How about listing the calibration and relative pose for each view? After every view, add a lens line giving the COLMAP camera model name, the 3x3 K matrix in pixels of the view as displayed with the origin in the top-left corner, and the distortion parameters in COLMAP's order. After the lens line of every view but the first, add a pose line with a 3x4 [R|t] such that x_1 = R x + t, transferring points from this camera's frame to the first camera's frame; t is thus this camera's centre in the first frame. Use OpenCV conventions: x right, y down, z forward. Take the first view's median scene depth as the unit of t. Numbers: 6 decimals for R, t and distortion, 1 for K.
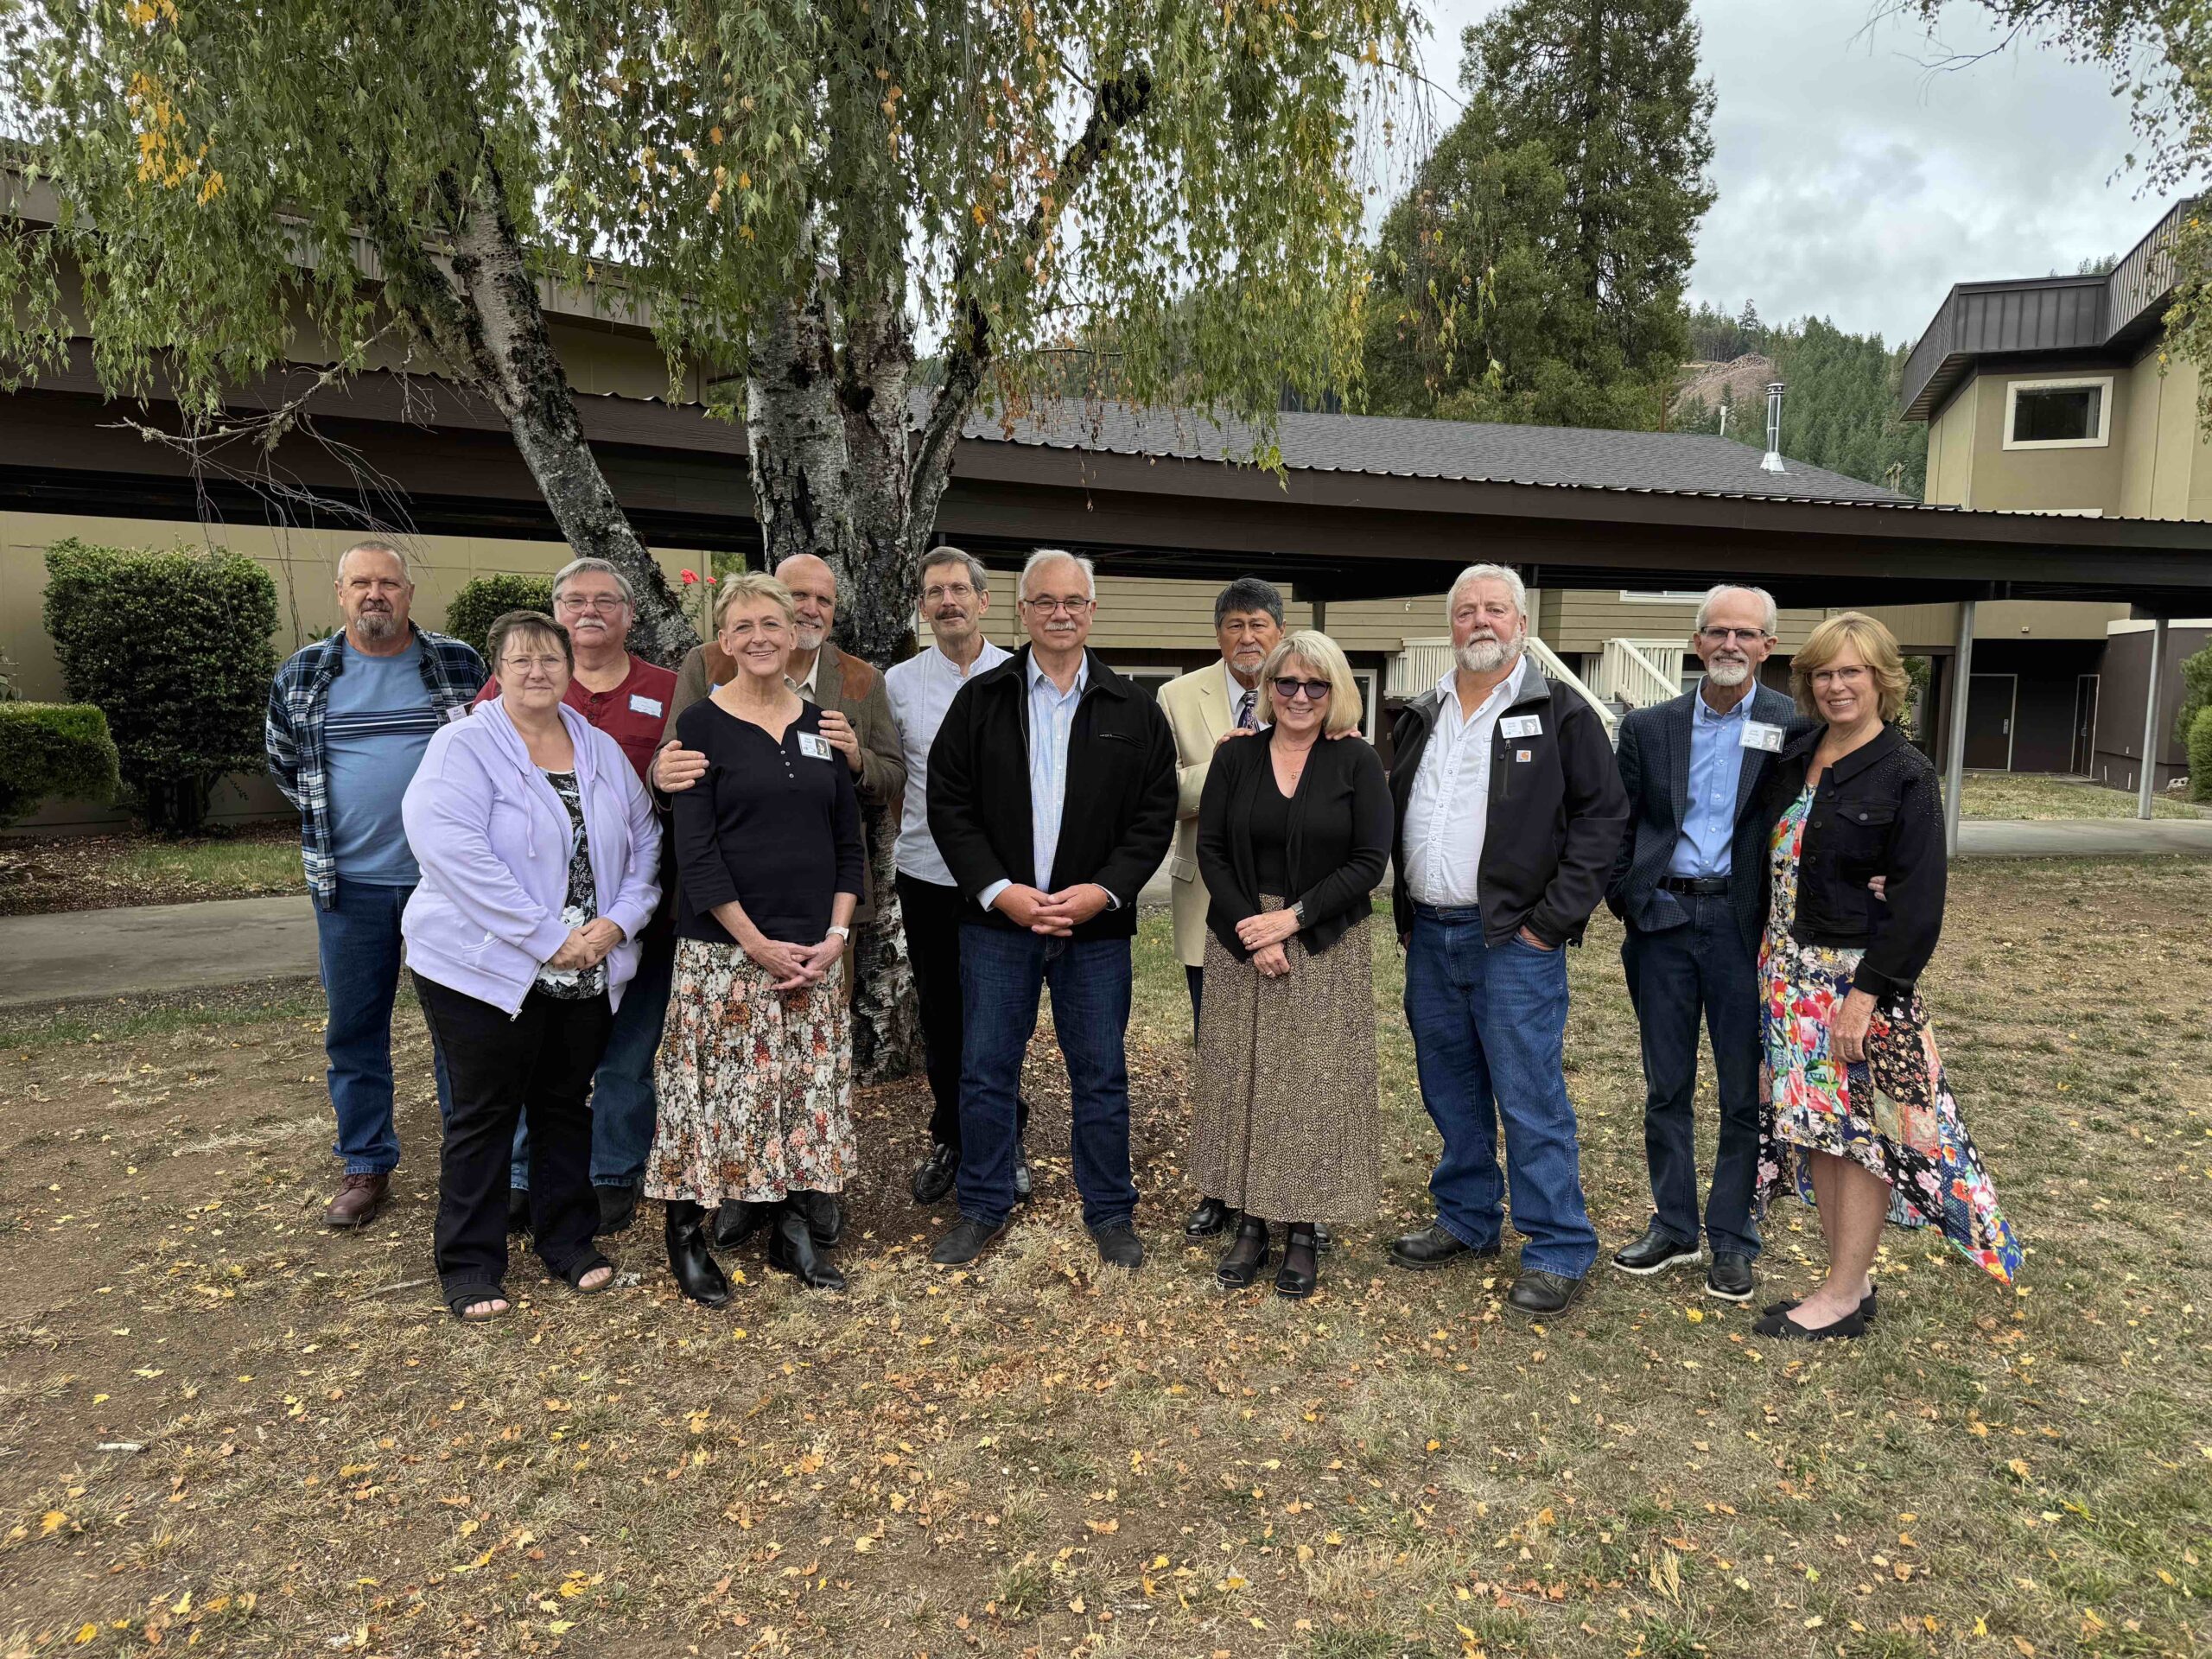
lens RADIAL K [[1533.2, 0, 1106.0], [0, 1533.2, 829.5], [0, 0, 1]] dist [0.010359, -0.013112]
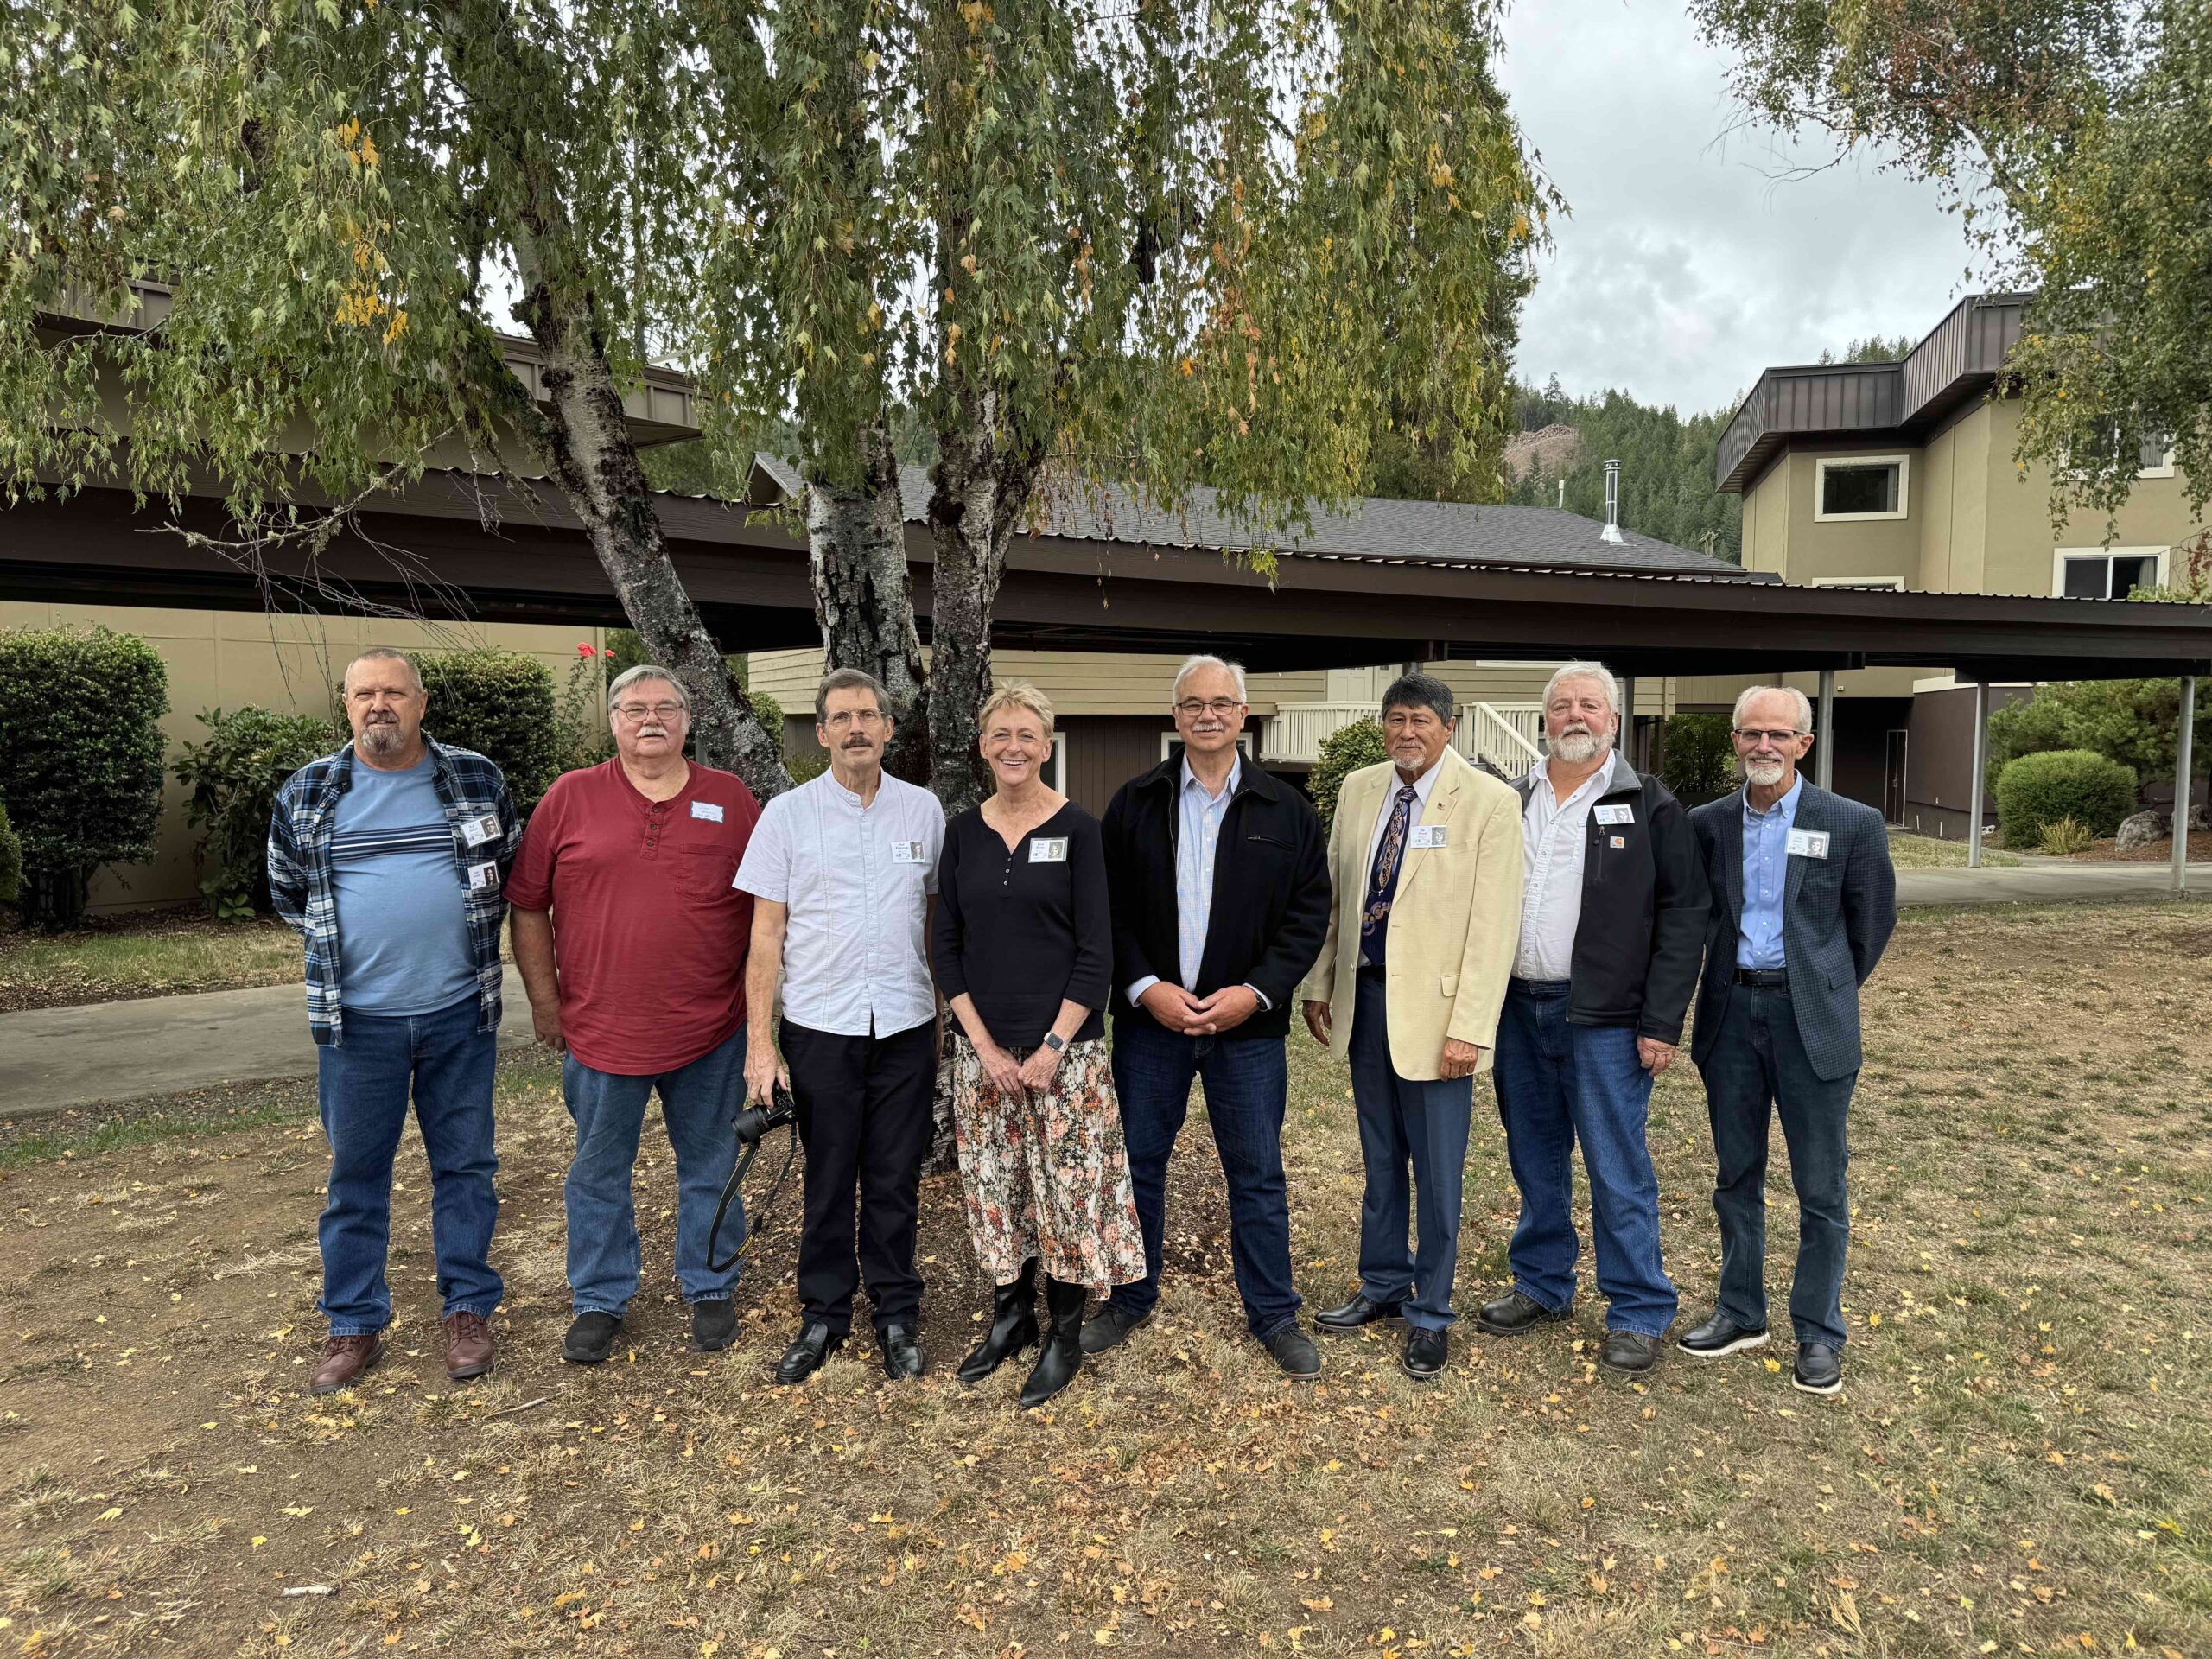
lens RADIAL K [[1532.2, 0, 1106.0], [0, 1532.2, 829.5], [0, 0, 1]] dist [0.005740, -0.009262]
pose [[0.994494, -0.017195, 0.103372, -0.161942], [0.021126, 0.999090, -0.037057, -0.025312], [-0.102641, 0.039037, 0.993952, -0.030173]]
